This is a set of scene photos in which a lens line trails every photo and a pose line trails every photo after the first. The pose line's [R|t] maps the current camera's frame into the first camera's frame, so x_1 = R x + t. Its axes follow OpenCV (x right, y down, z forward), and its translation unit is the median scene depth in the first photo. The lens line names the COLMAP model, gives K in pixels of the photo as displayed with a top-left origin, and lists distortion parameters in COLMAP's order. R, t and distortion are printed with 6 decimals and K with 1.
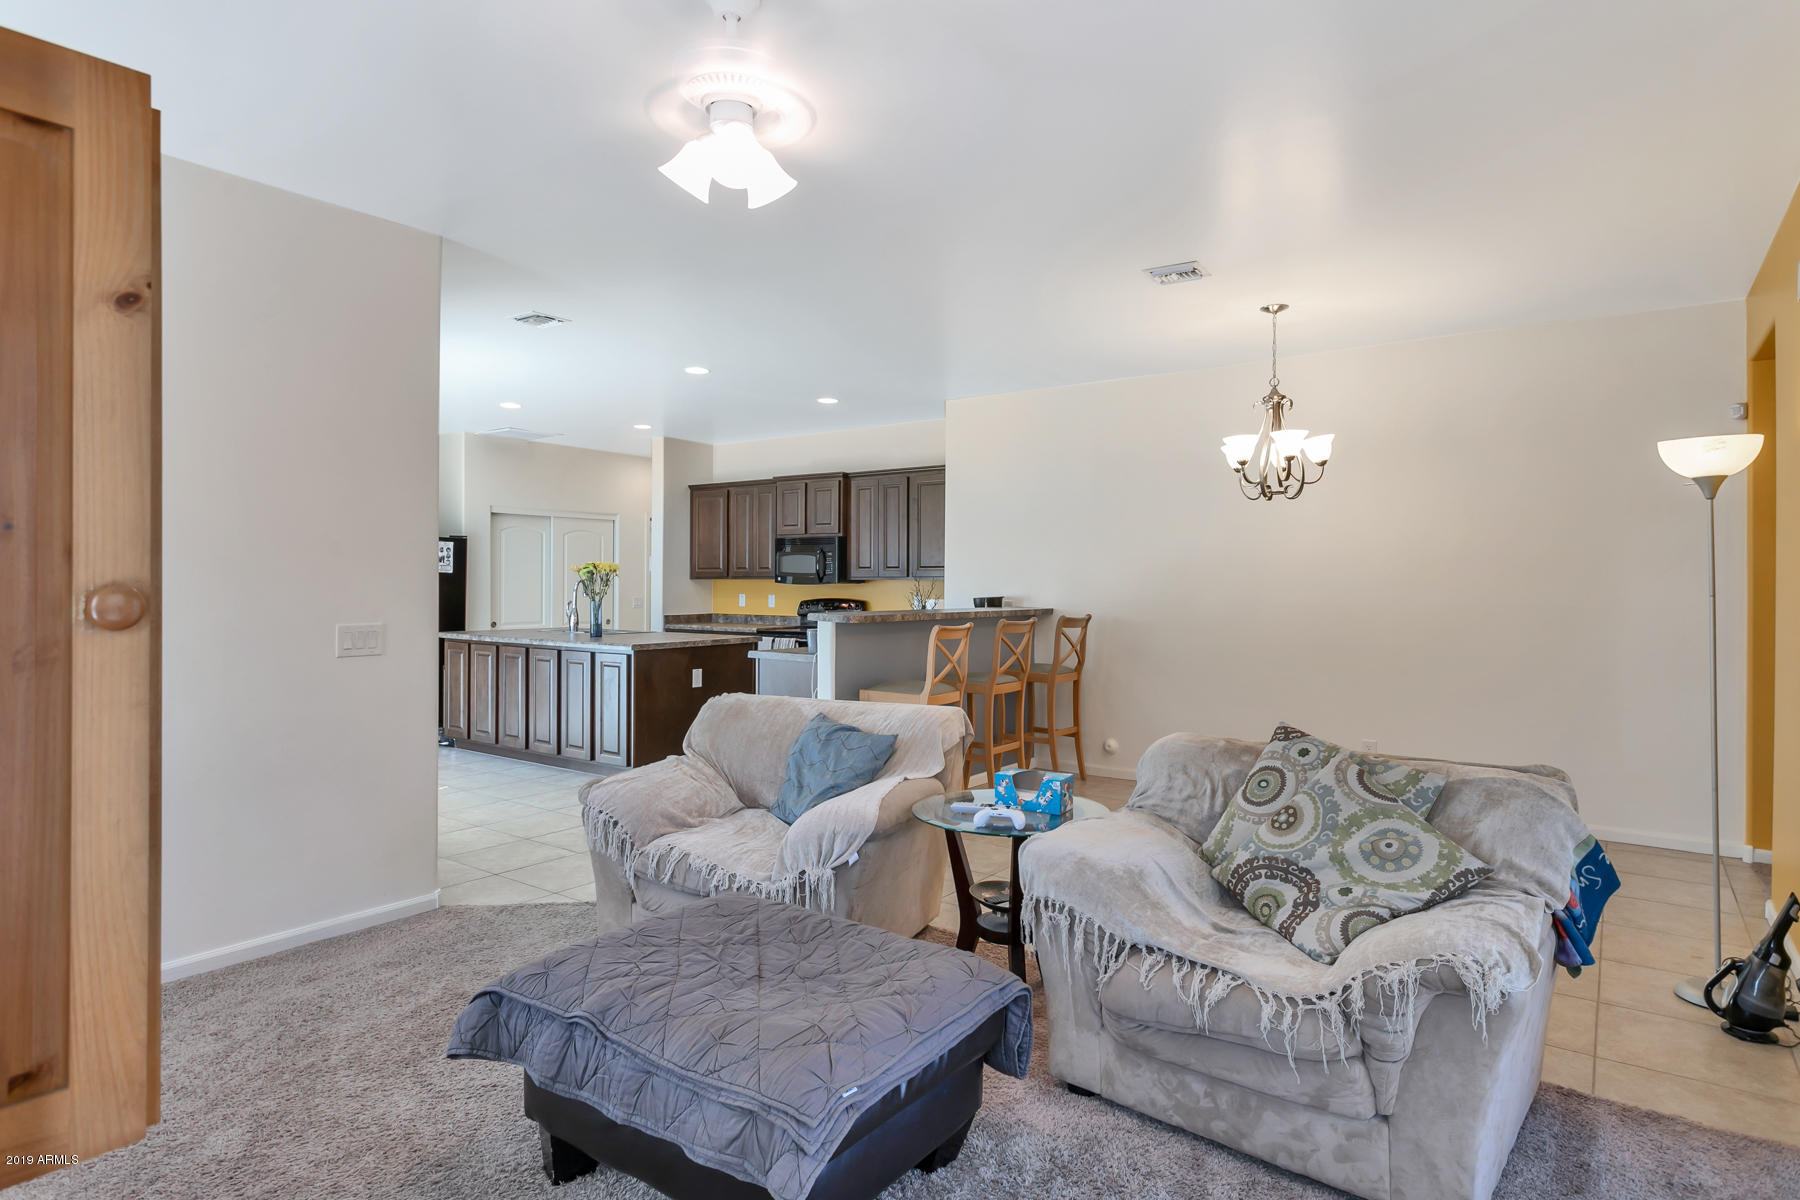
lens RADIAL K [[984.2, 0, 903.9], [0, 984.2, 580.8], [0, 0, 1]] dist [-0.023529, -0.000747]
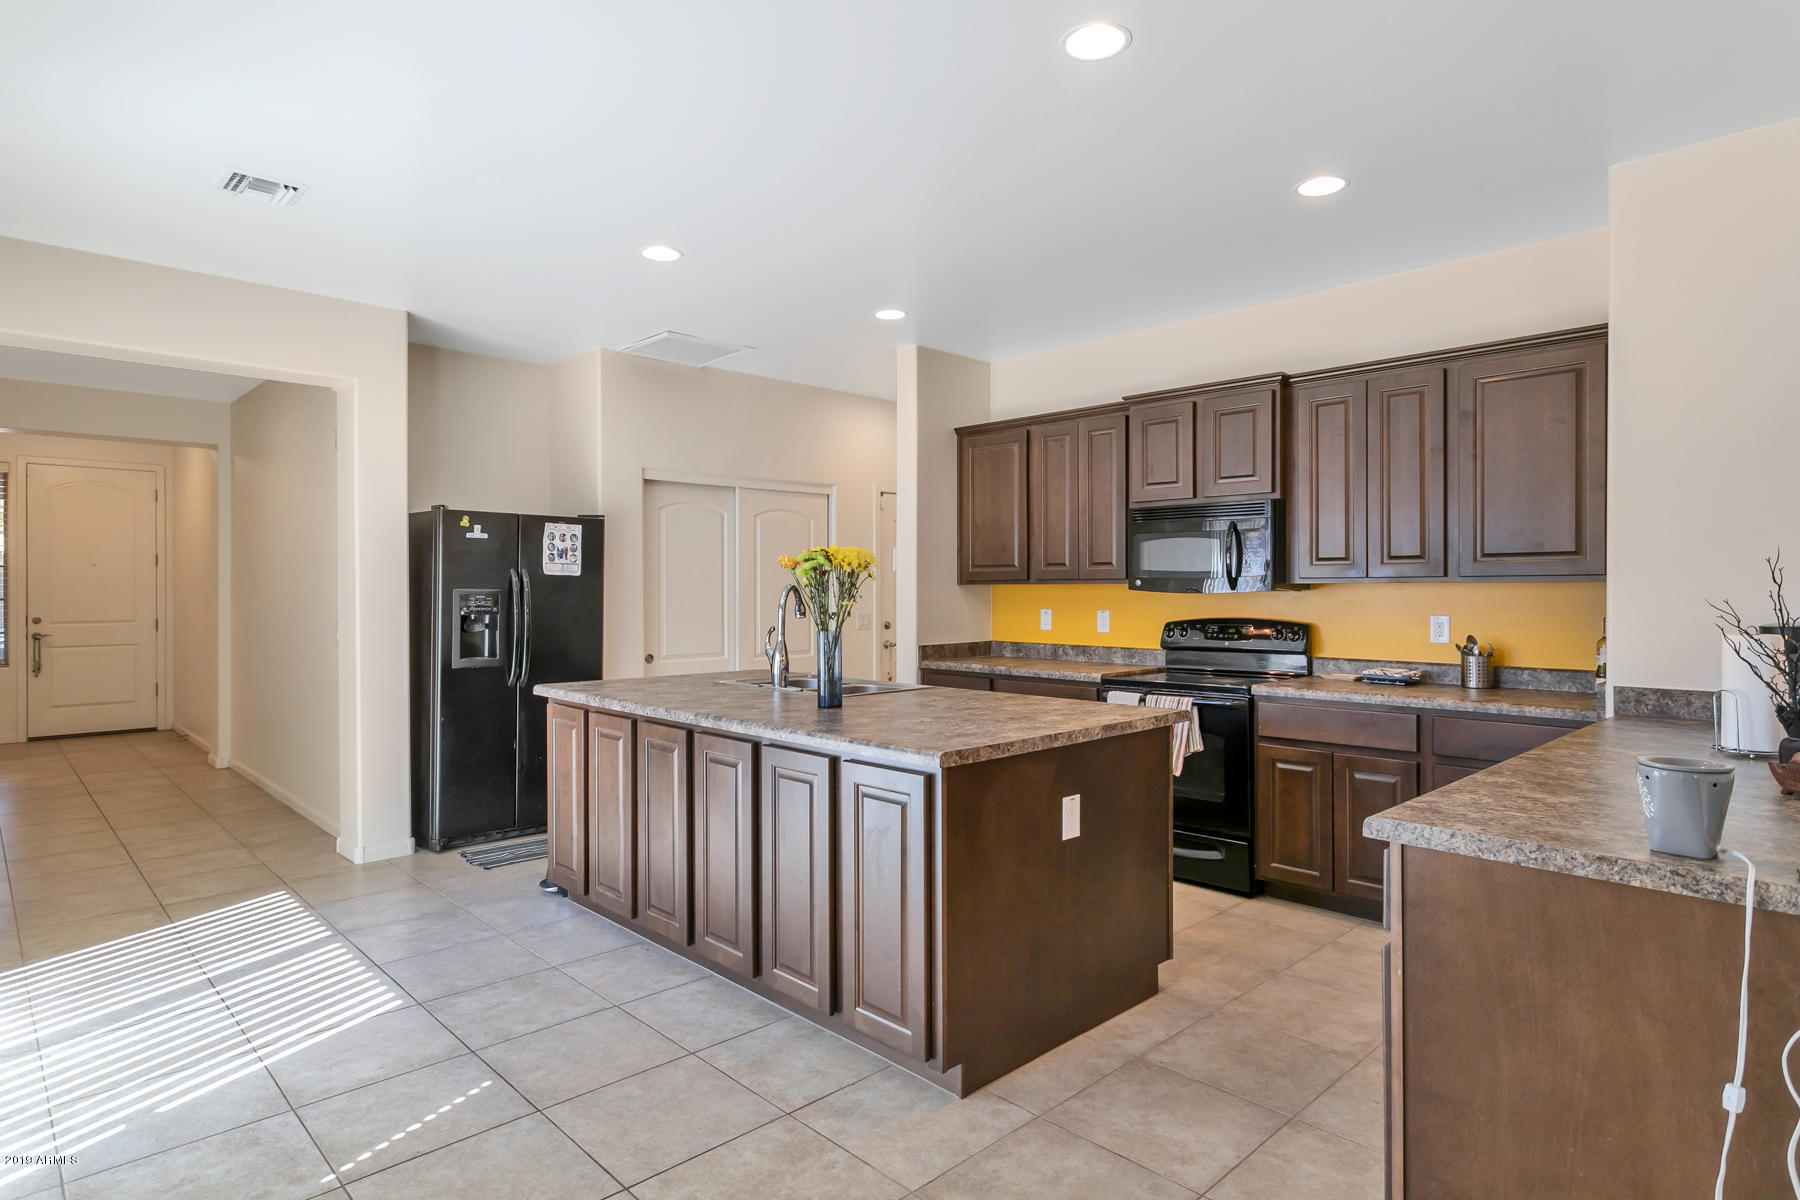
lens RADIAL K [[984.2, 0, 894.3], [0, 984.2, 604.2], [0, 0, 1]] dist [-0.023529, -0.000747]
pose [[0.982822, -0.001396, -0.184552, -0.164105], [0.004533, 0.999852, 0.016573, 0.000241], [0.184502, -0.017125, 0.982683, 0.454672]]
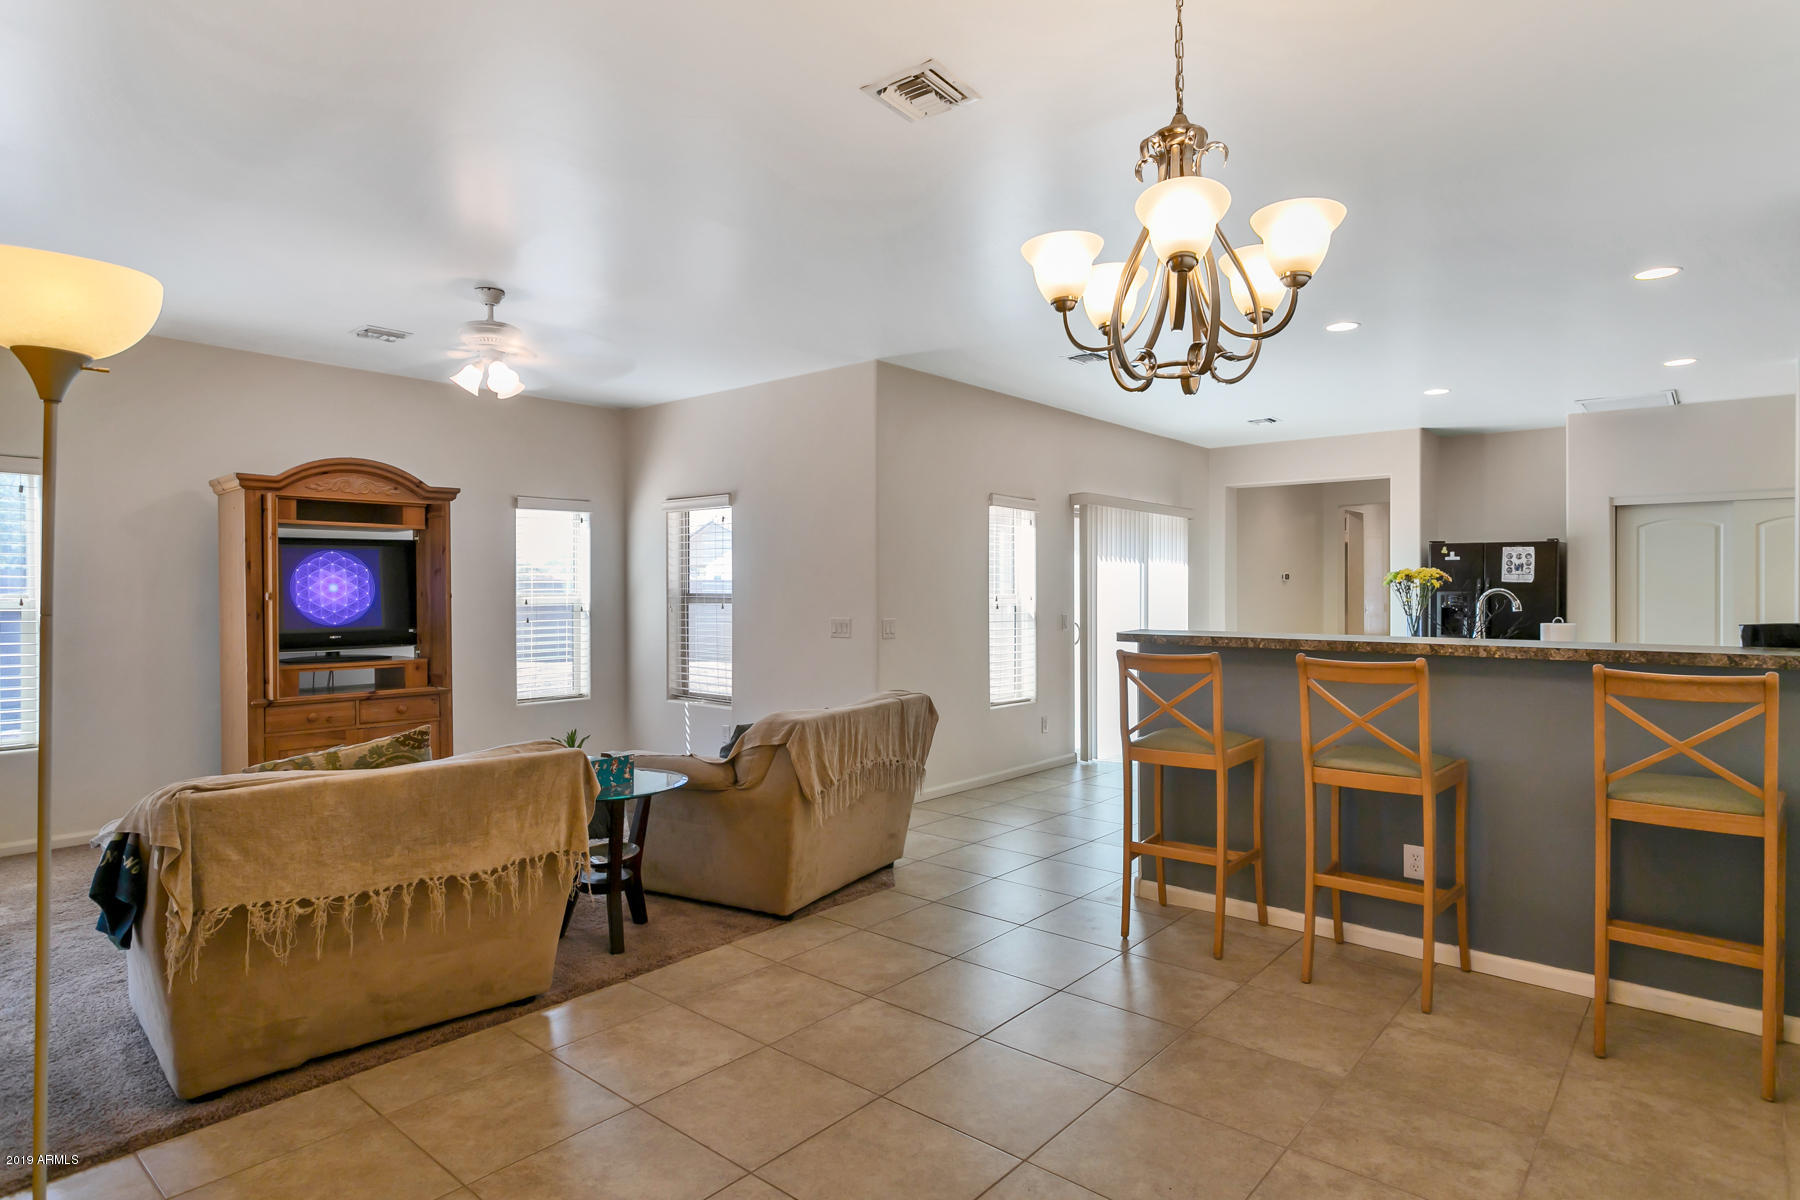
lens RADIAL K [[984.2, 0, 890.0], [0, 984.2, 595.8], [0, 0, 1]] dist [-0.023529, -0.000747]
pose [[-0.078320, -0.001578, -0.996927, 0.455846], [0.000958, 0.999998, -0.001658, 0.004697], [0.996928, -0.001085, -0.078318, 0.519623]]
